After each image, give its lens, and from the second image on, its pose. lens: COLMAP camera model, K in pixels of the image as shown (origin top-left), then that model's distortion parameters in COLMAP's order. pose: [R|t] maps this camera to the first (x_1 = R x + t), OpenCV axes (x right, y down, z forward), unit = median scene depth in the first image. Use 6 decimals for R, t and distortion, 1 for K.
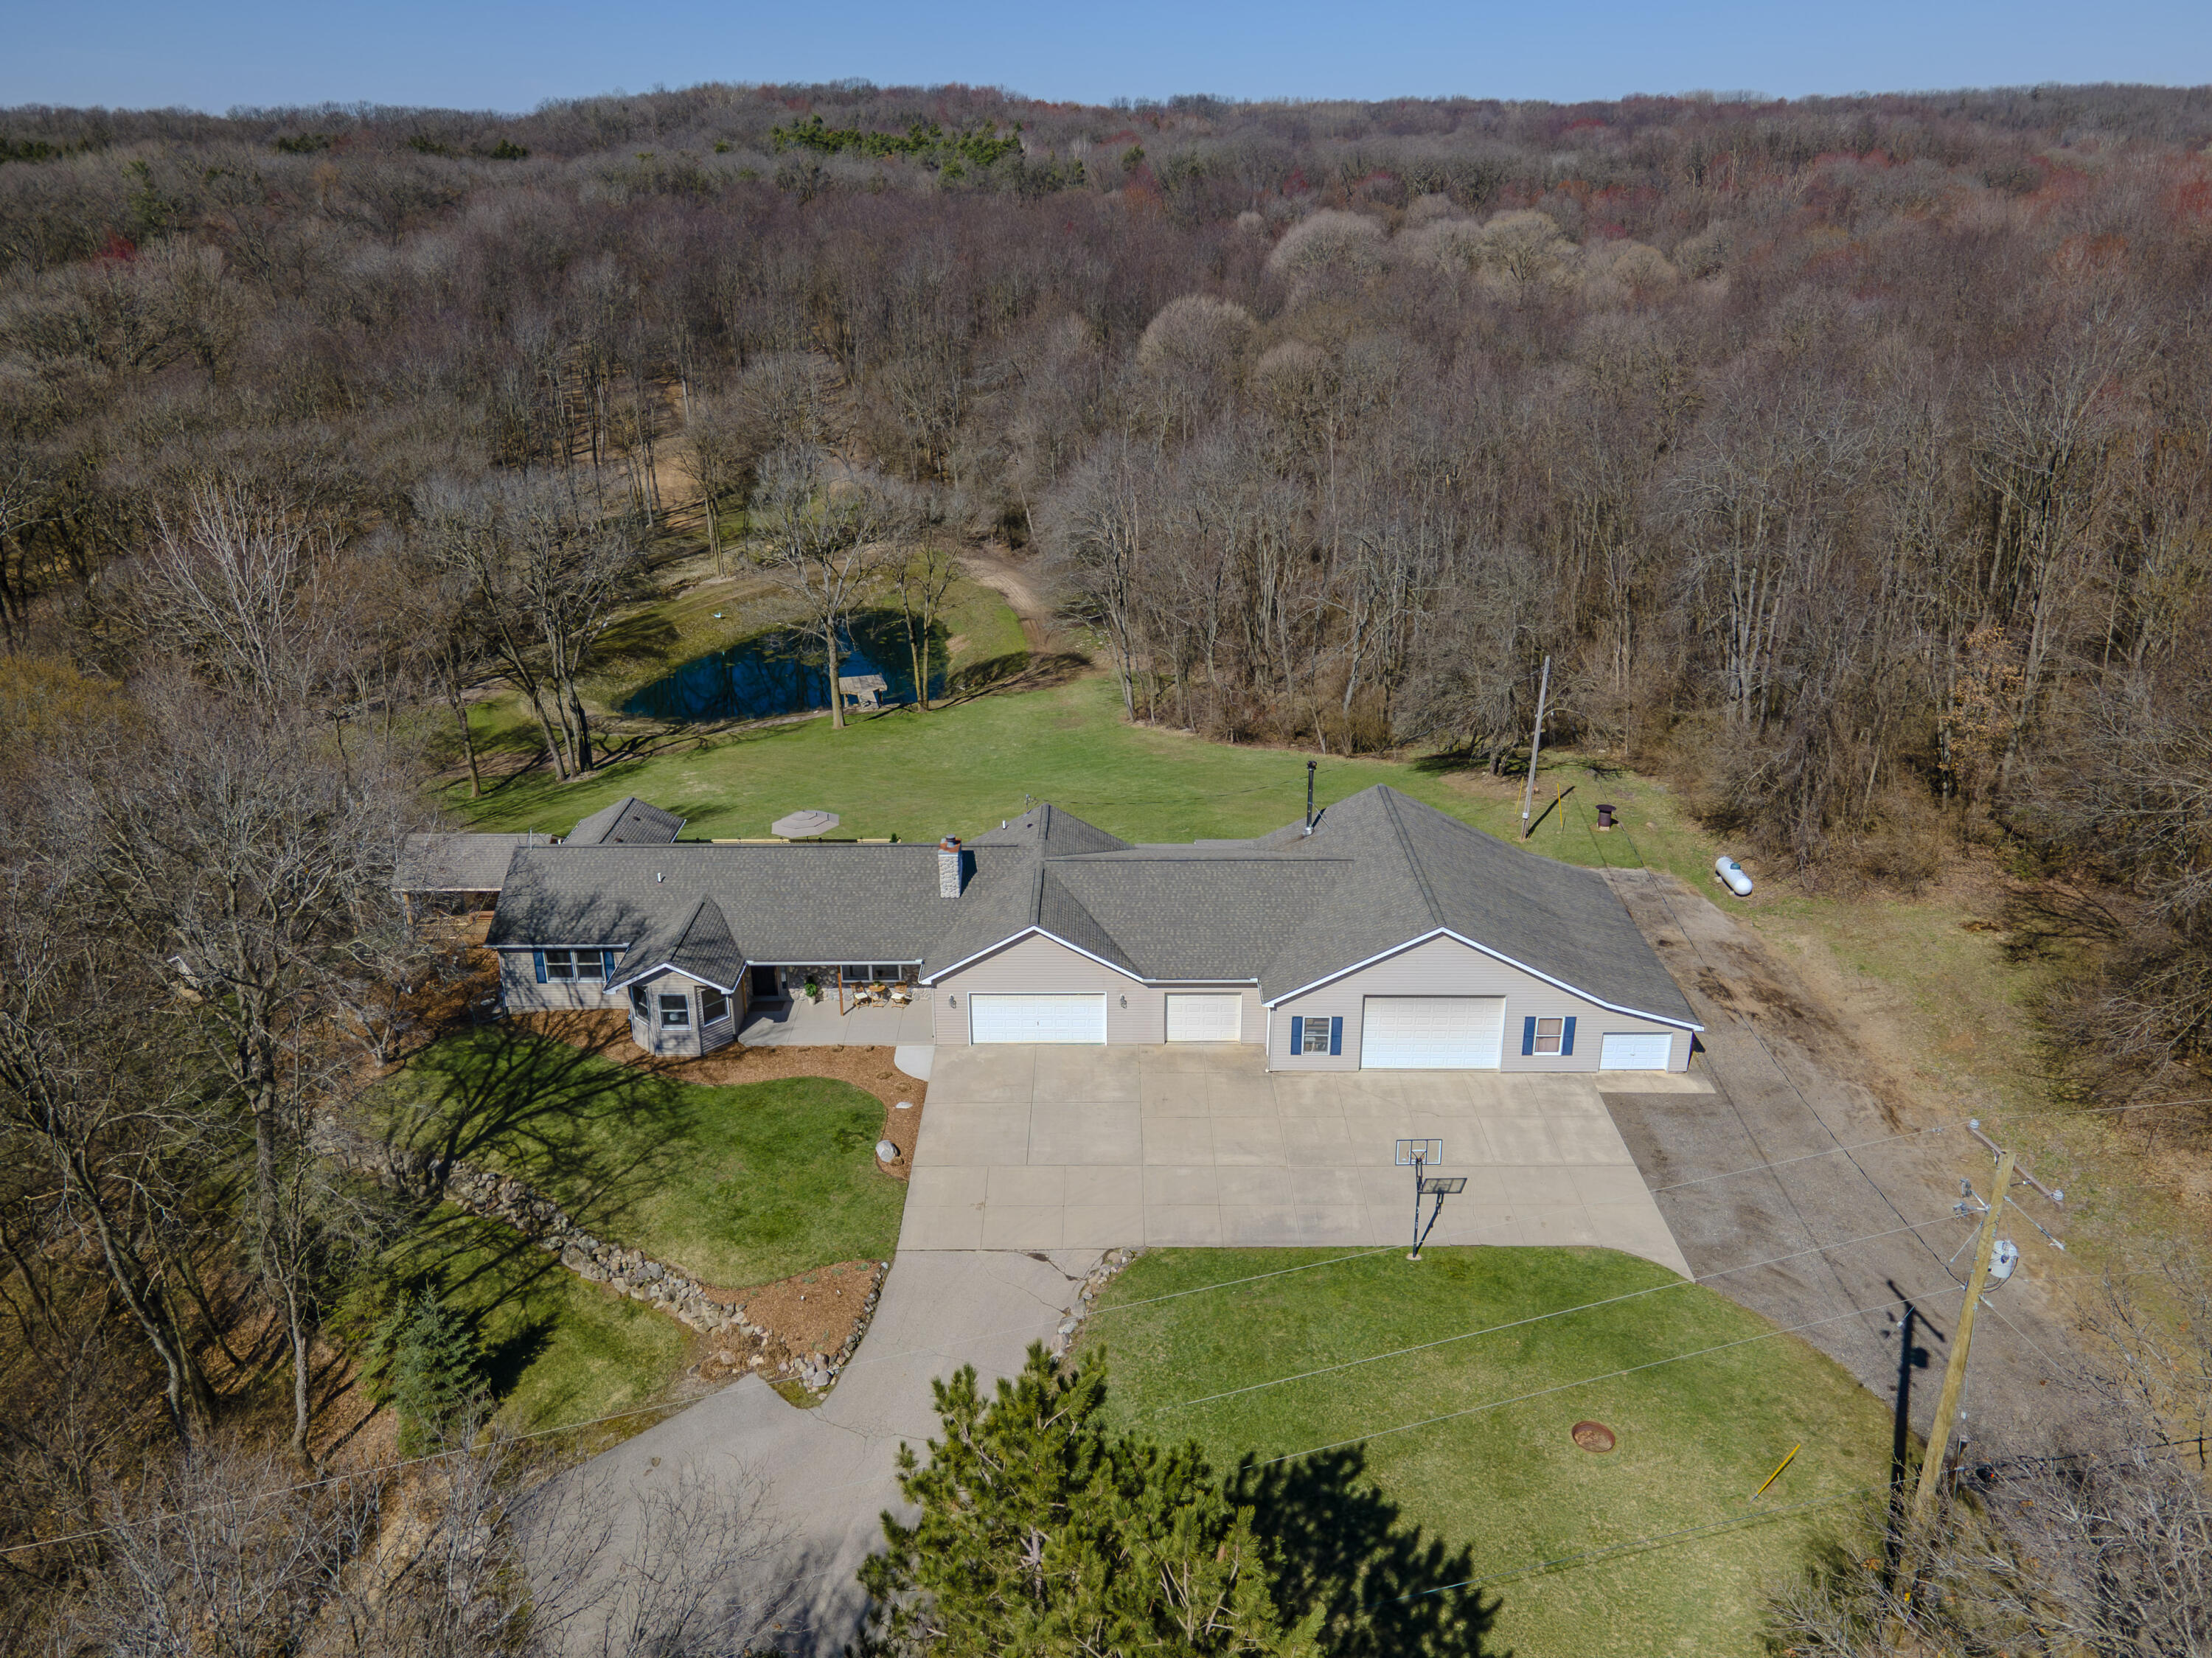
lens RADIAL K [[1639.7, 0, 1108.2], [0, 1639.7, 875.6], [0, 0, 1]] dist [0.012126, 0.046597]
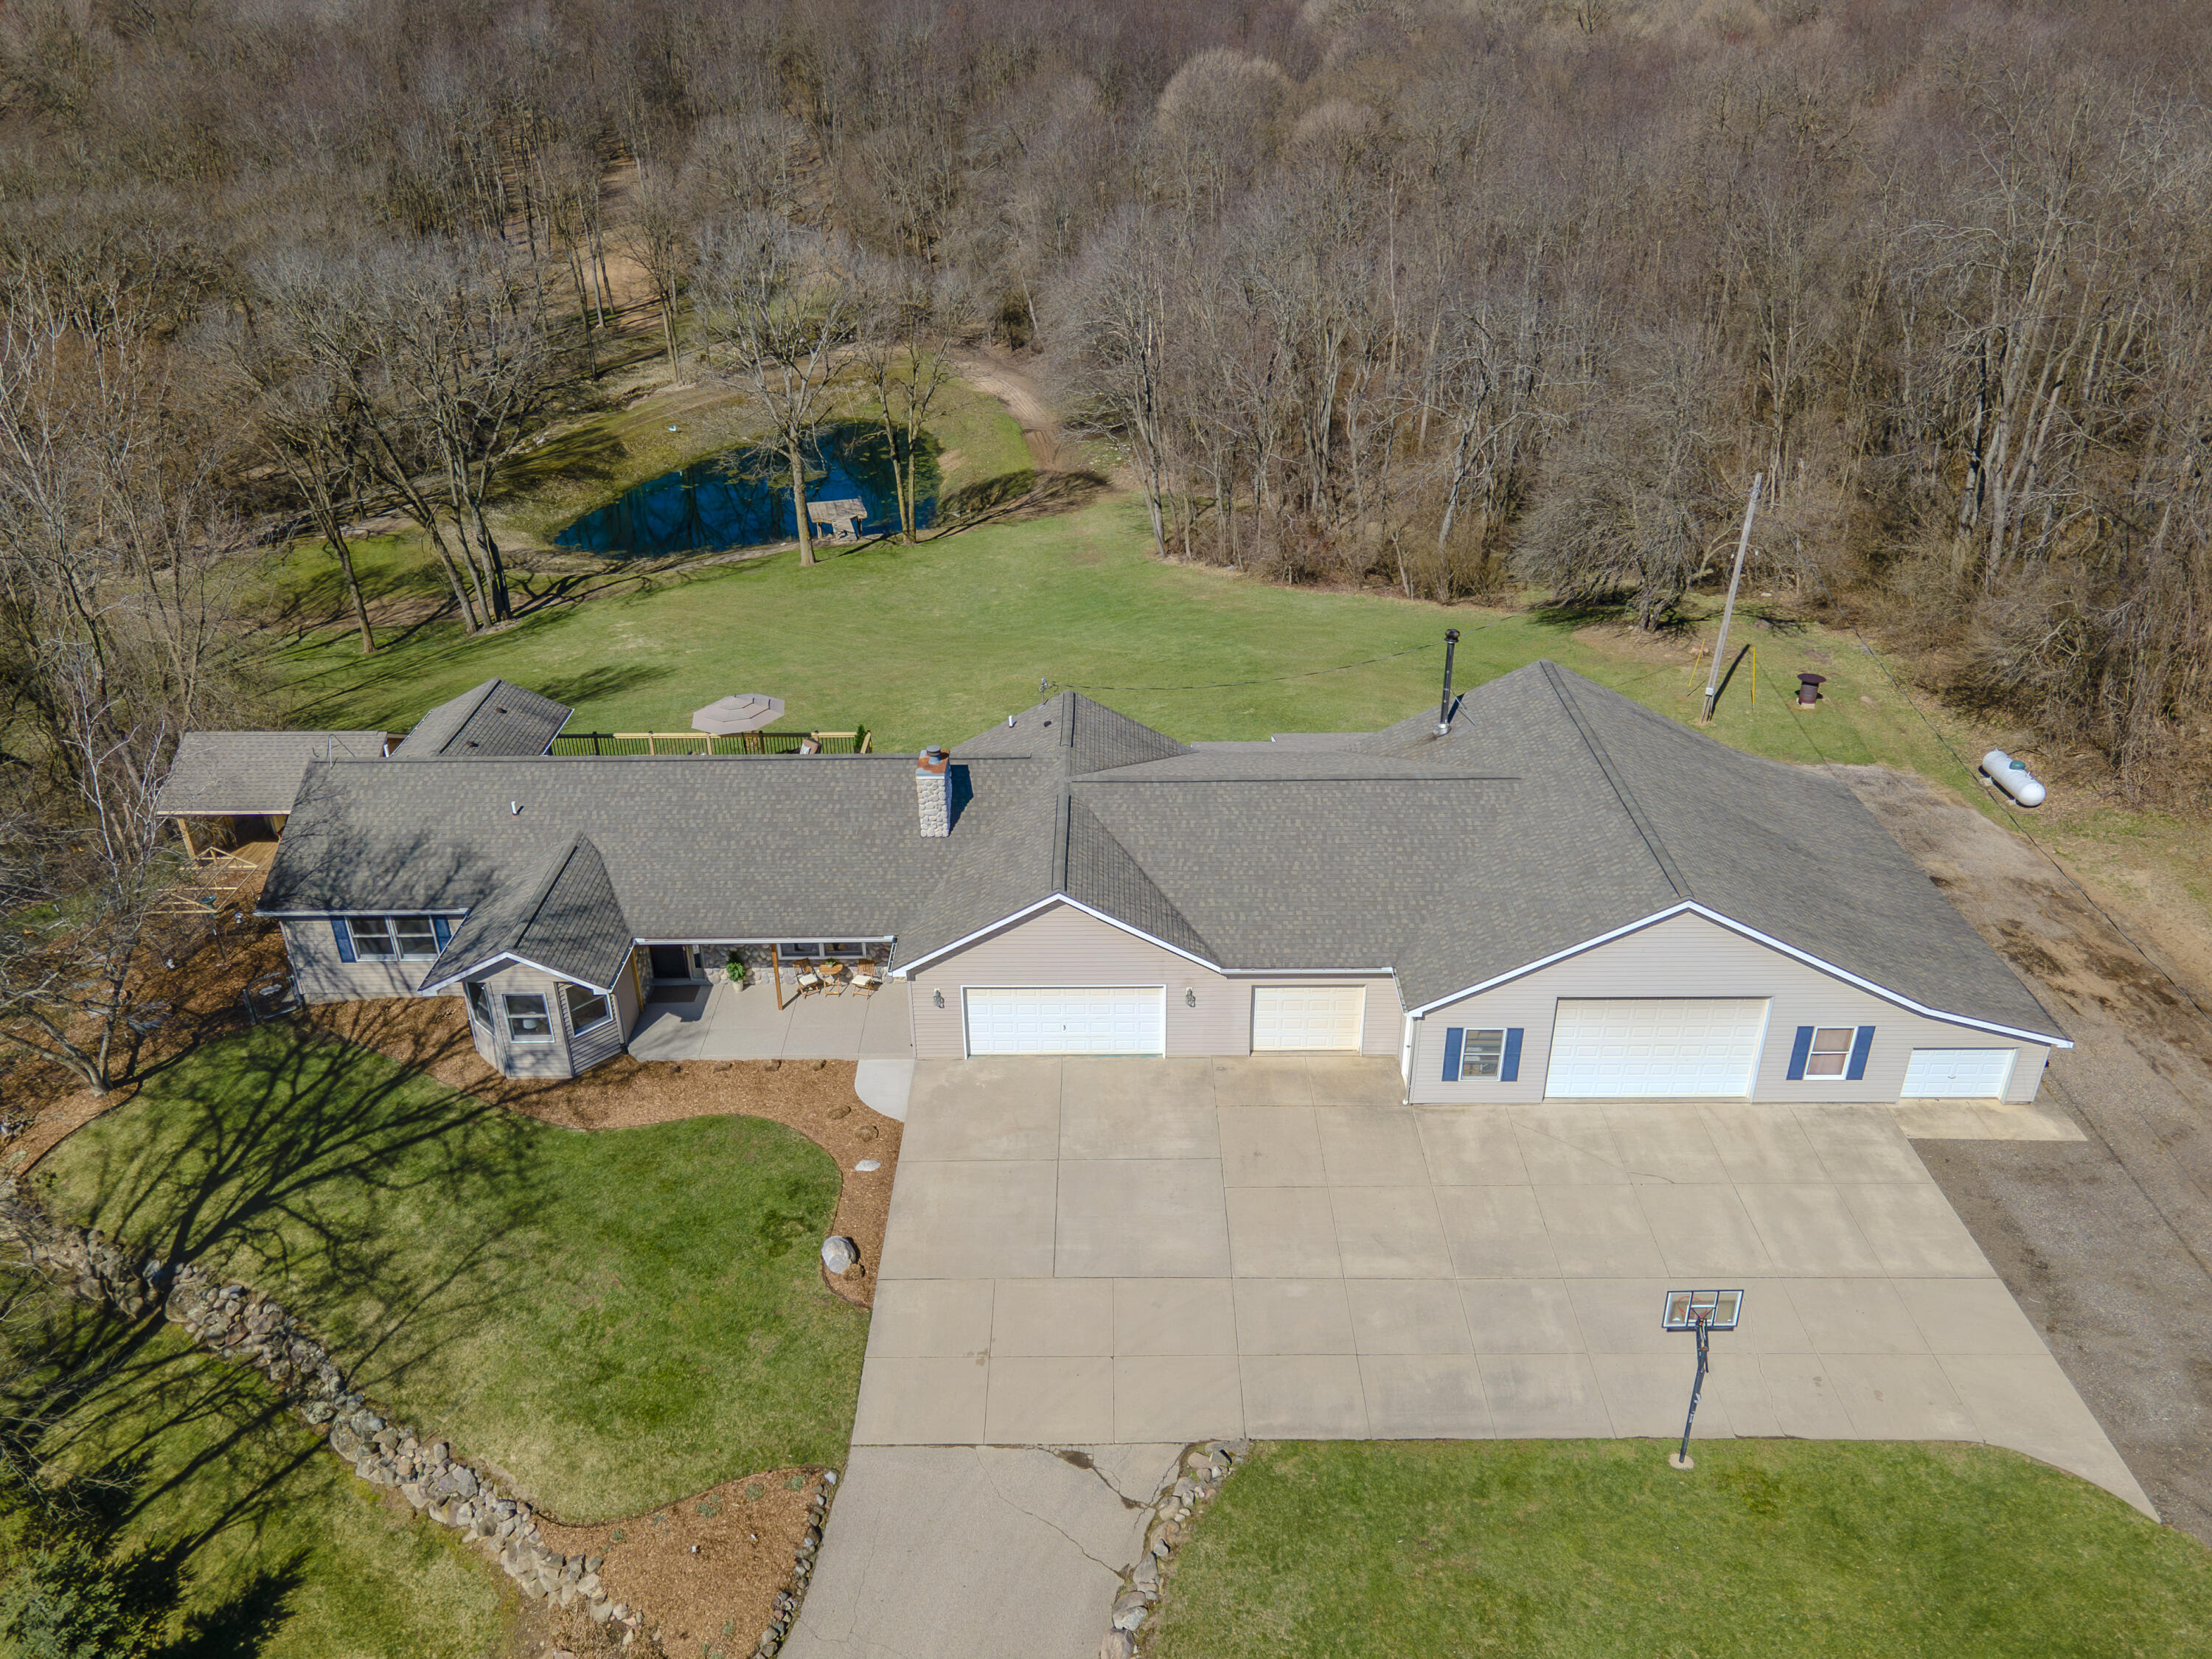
lens RADIAL K [[1639.9, 0, 1105.3], [0, 1639.9, 845.3], [0, 0, 1]] dist [0.012126, 0.046597]
pose [[0.999981, -0.004959, -0.003655, -0.023262], [0.005268, 0.995903, 0.090272, -0.047325], [0.003192, -0.090289, 0.995910, 0.329562]]
